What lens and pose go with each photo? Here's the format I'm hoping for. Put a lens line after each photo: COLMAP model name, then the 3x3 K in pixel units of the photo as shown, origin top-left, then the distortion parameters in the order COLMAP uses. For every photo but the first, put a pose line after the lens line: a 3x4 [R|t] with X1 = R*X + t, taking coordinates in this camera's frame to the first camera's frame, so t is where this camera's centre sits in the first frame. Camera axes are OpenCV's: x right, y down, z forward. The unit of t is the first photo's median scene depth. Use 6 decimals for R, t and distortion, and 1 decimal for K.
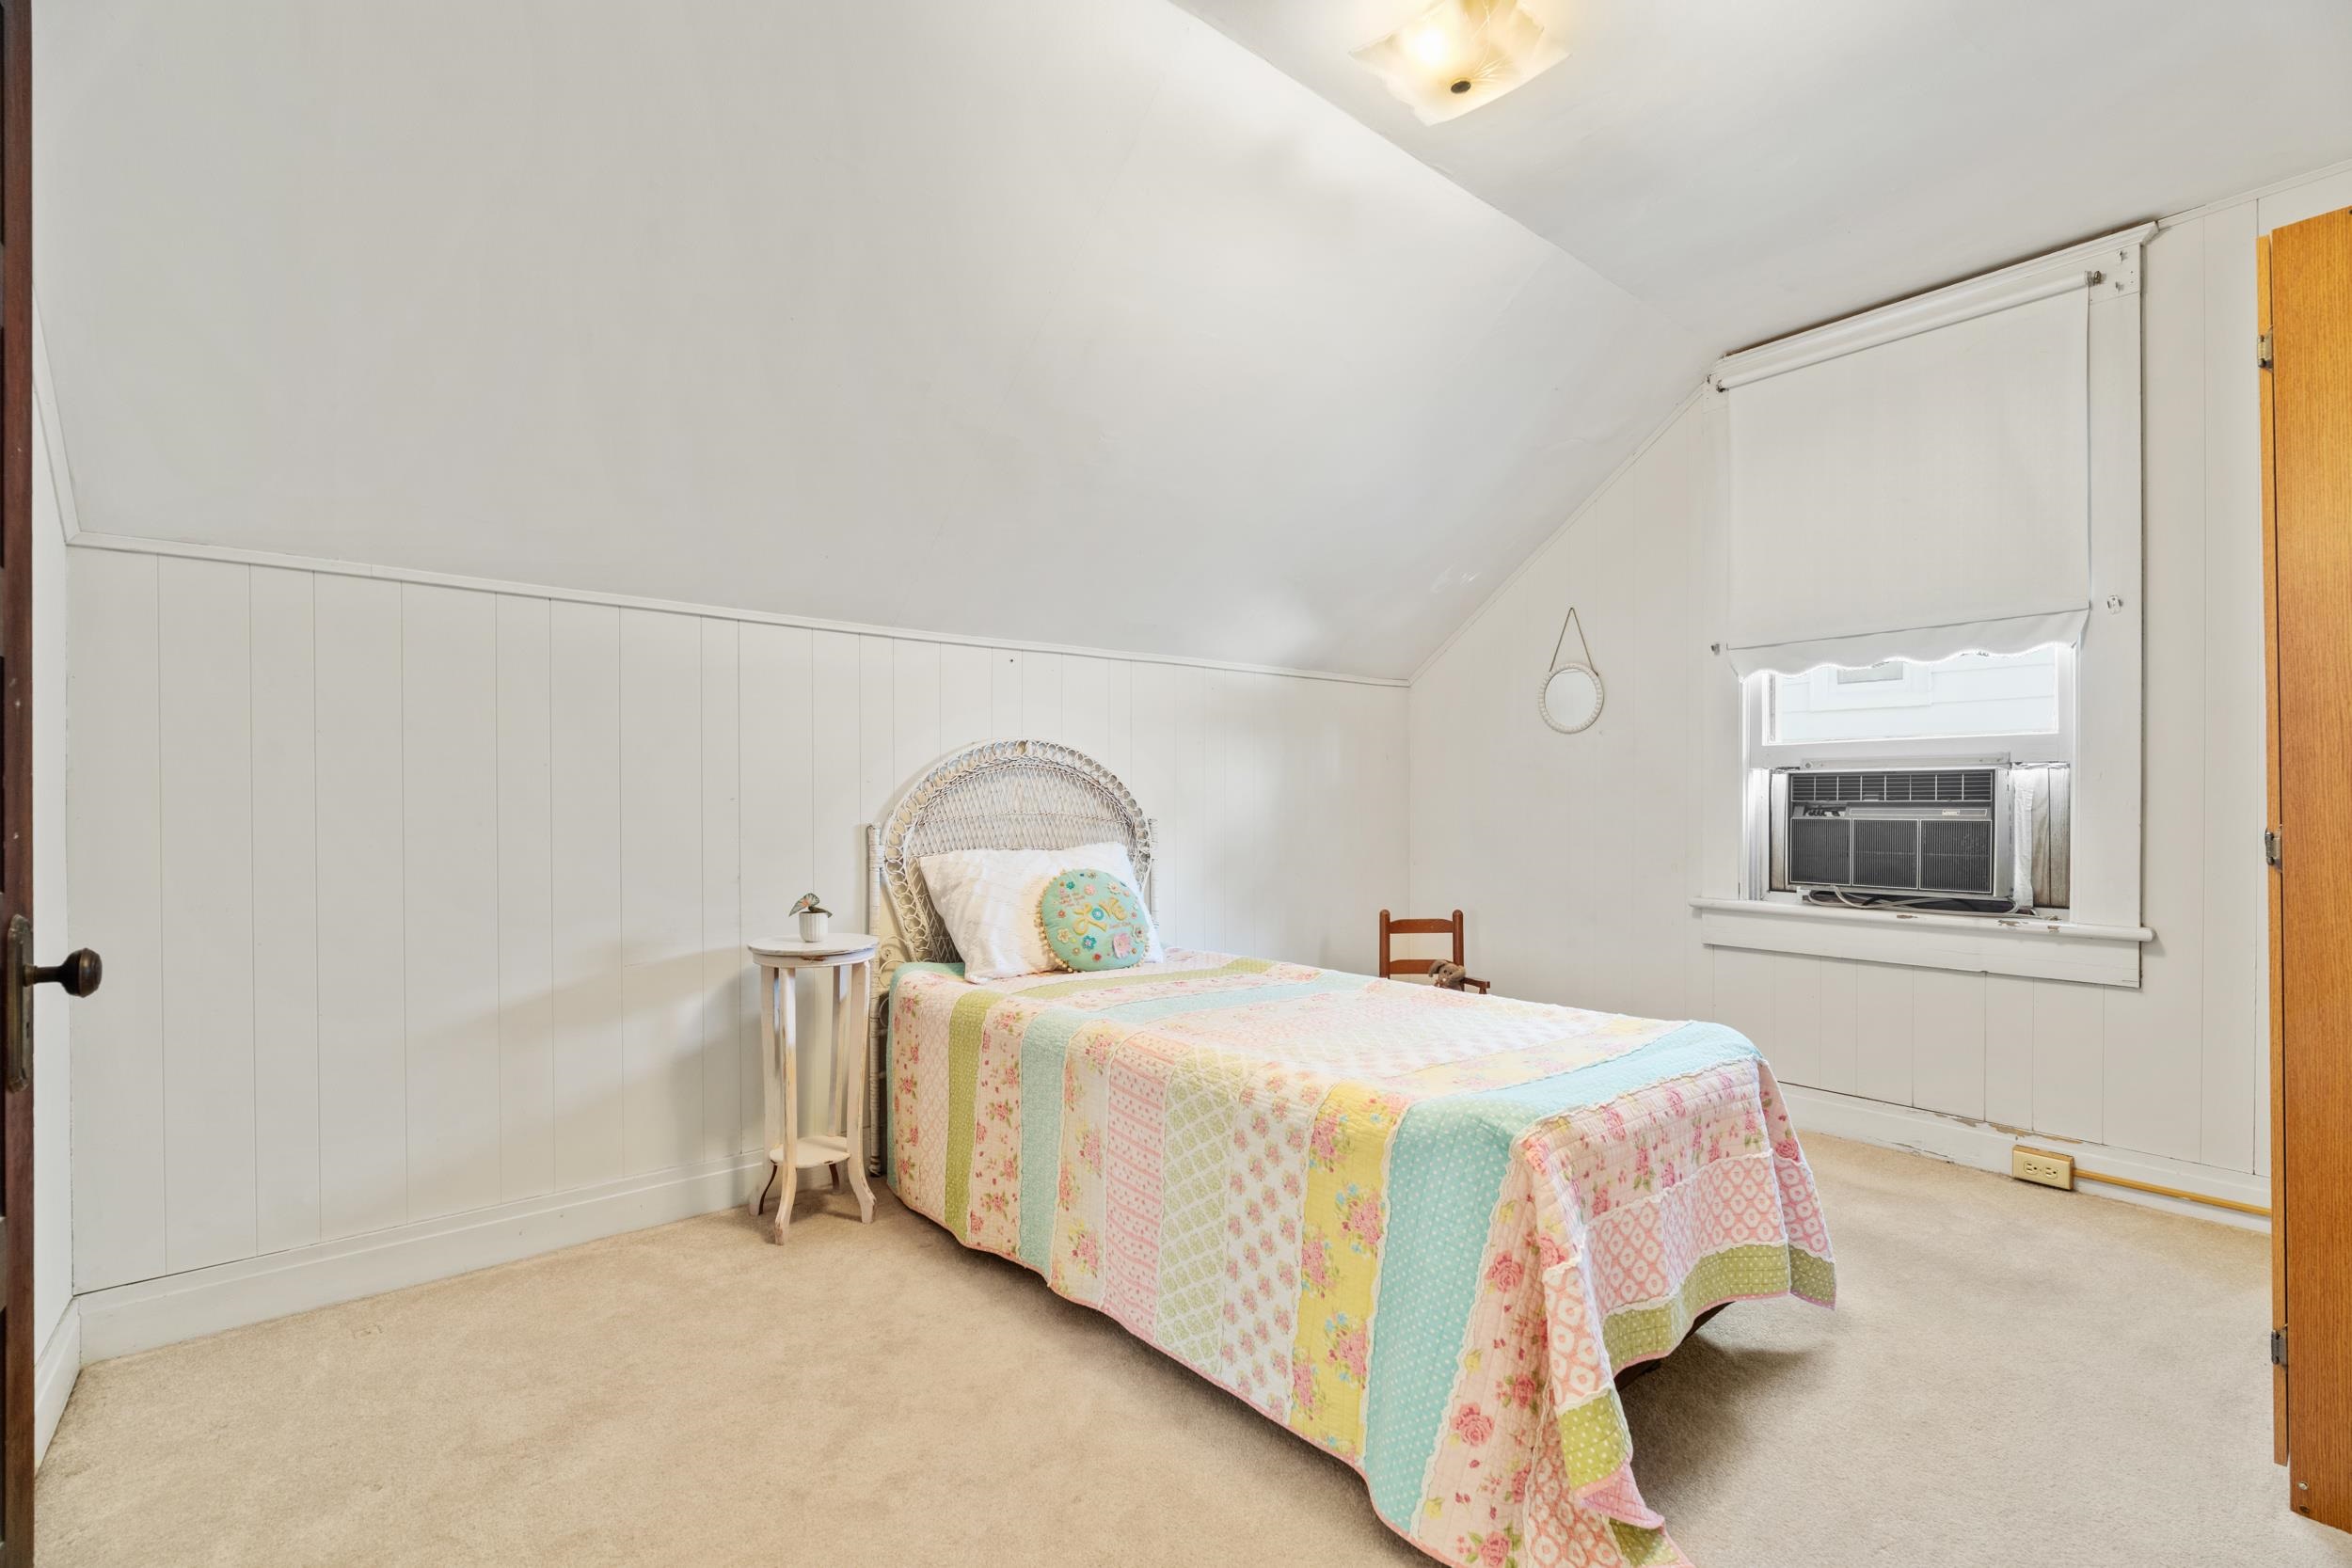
lens RADIAL K [[1040.0, 0, 1169.4], [0, 1040.0, 791.6], [0, 0, 1]] dist [-0.003028, -0.000295]
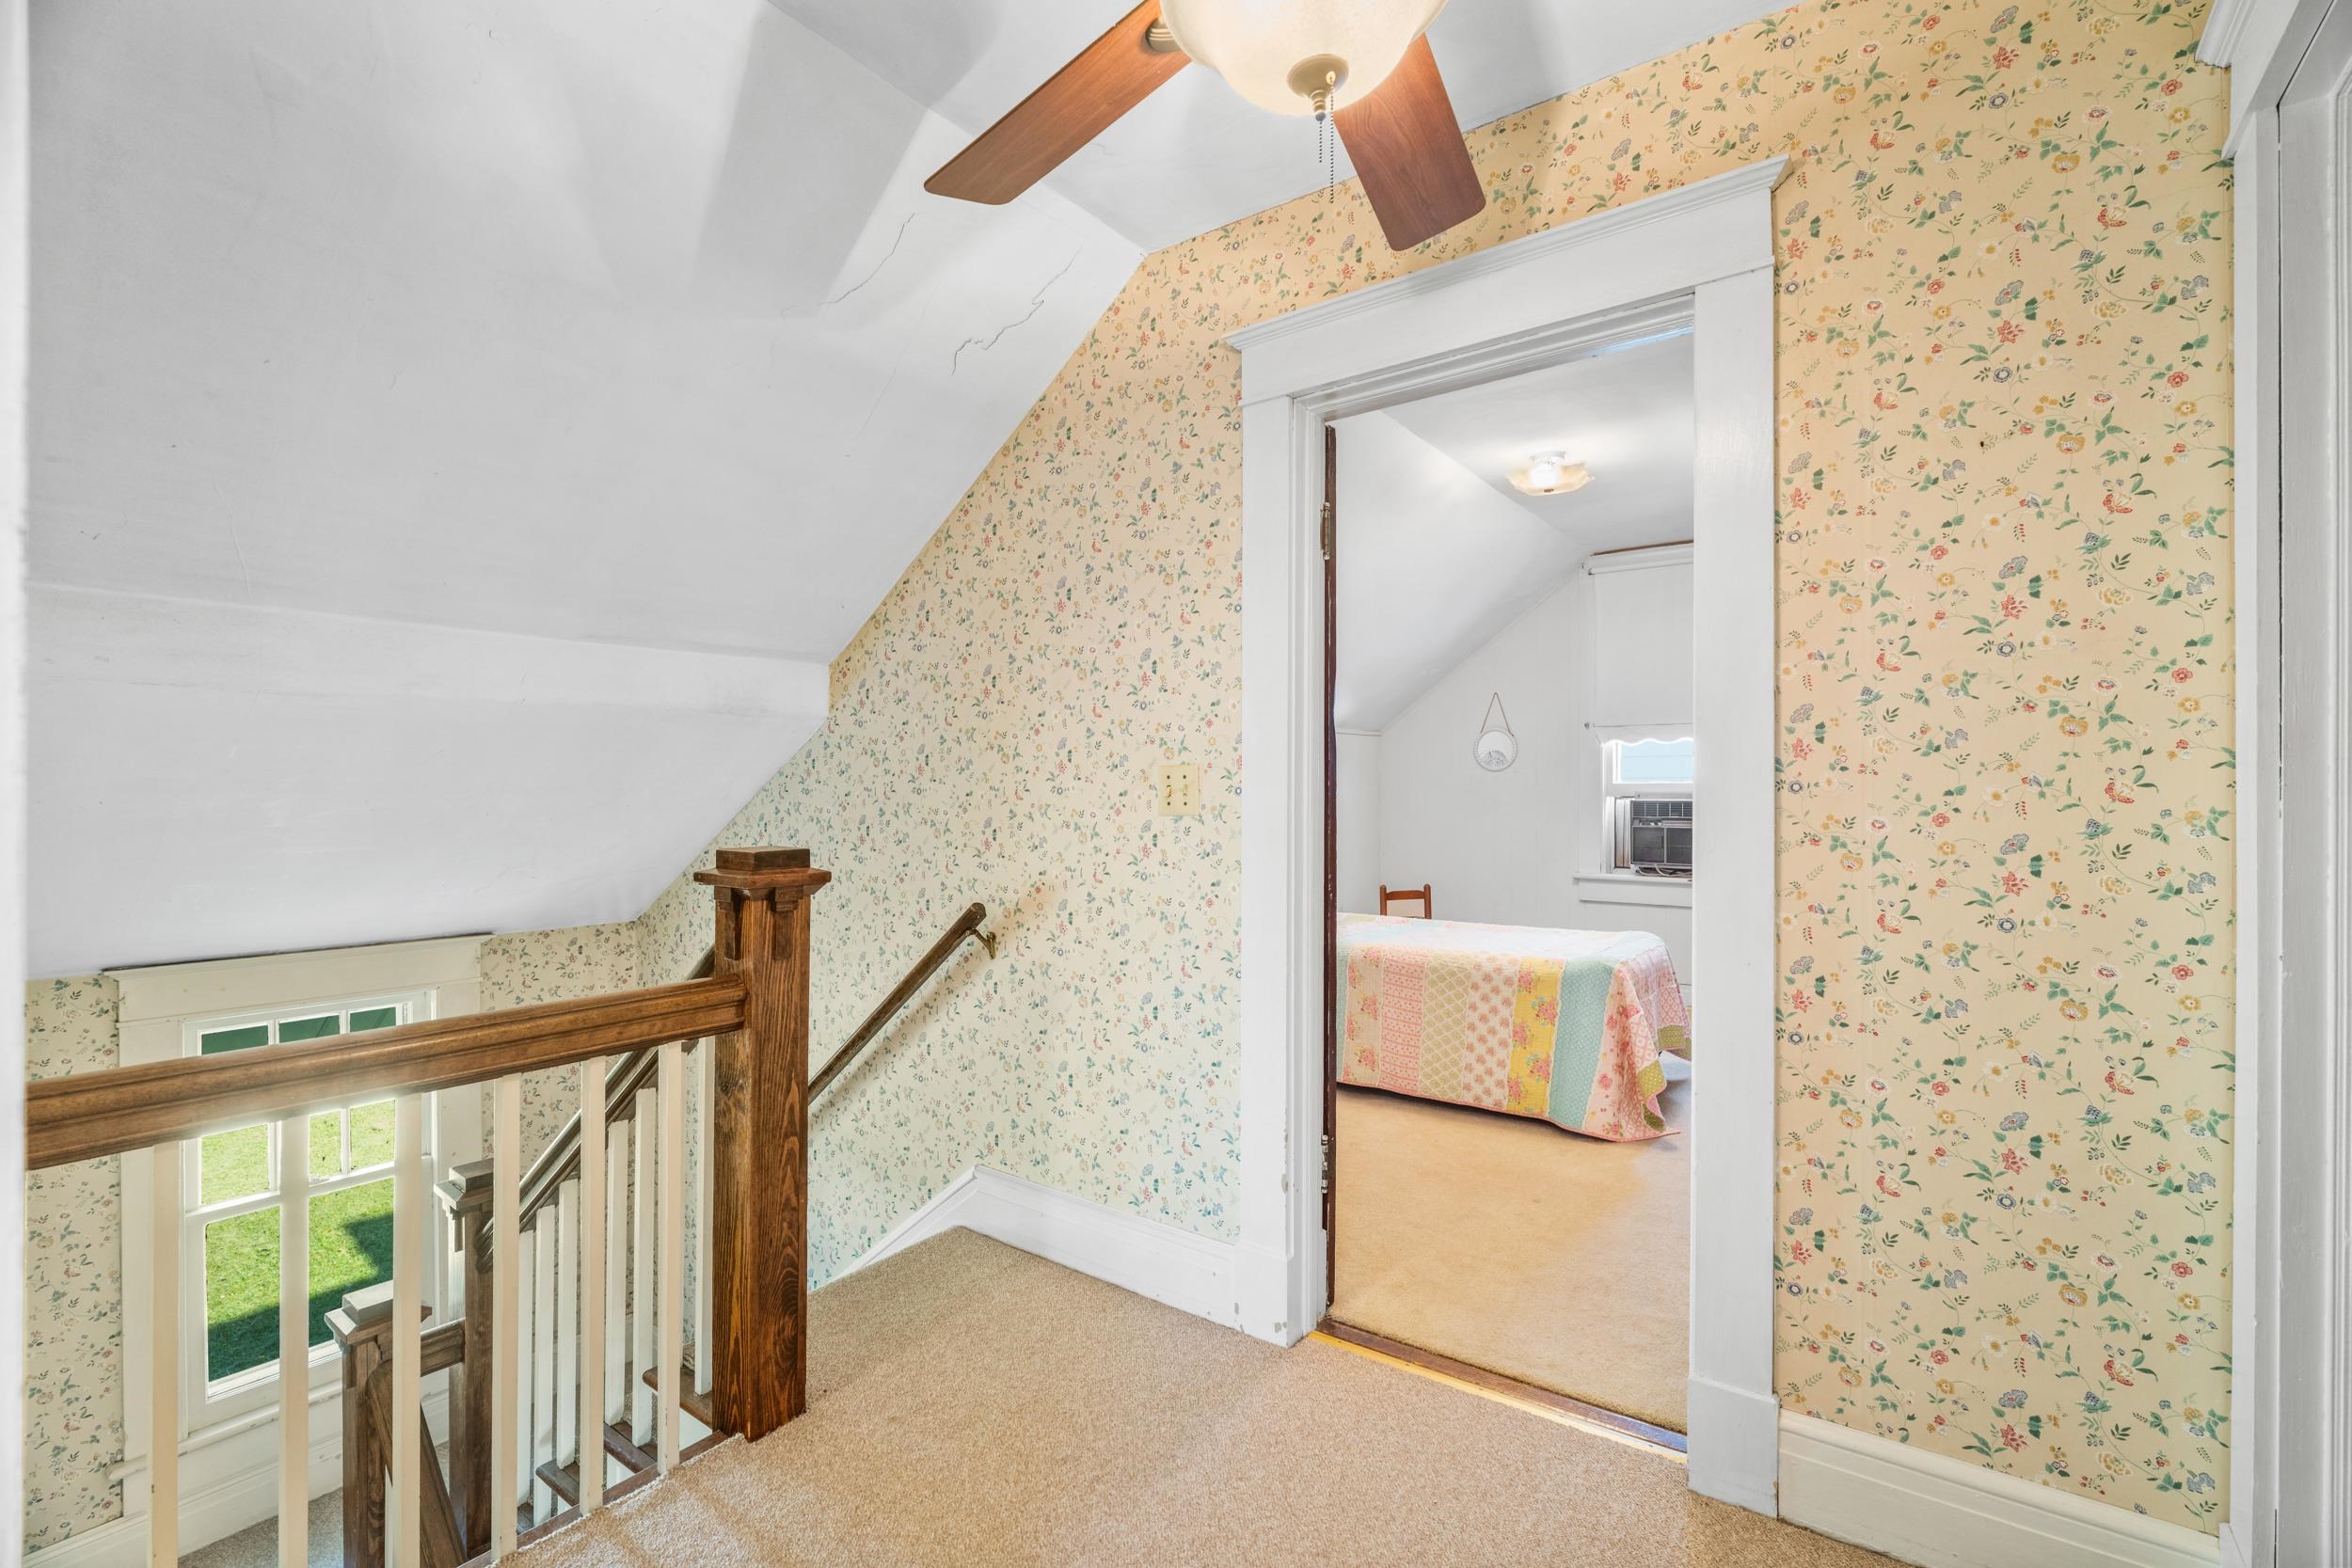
lens RADIAL K [[1040.0, 0, 1182.6], [0, 1040.0, 781.9], [0, 0, 1]] dist [-0.003028, -0.000295]
pose [[0.968389, 0.001771, 0.249439, -1.070843], [-0.002281, 0.999996, 0.001755, -0.094297], [-0.249435, -0.002269, 0.968389, -0.949824]]
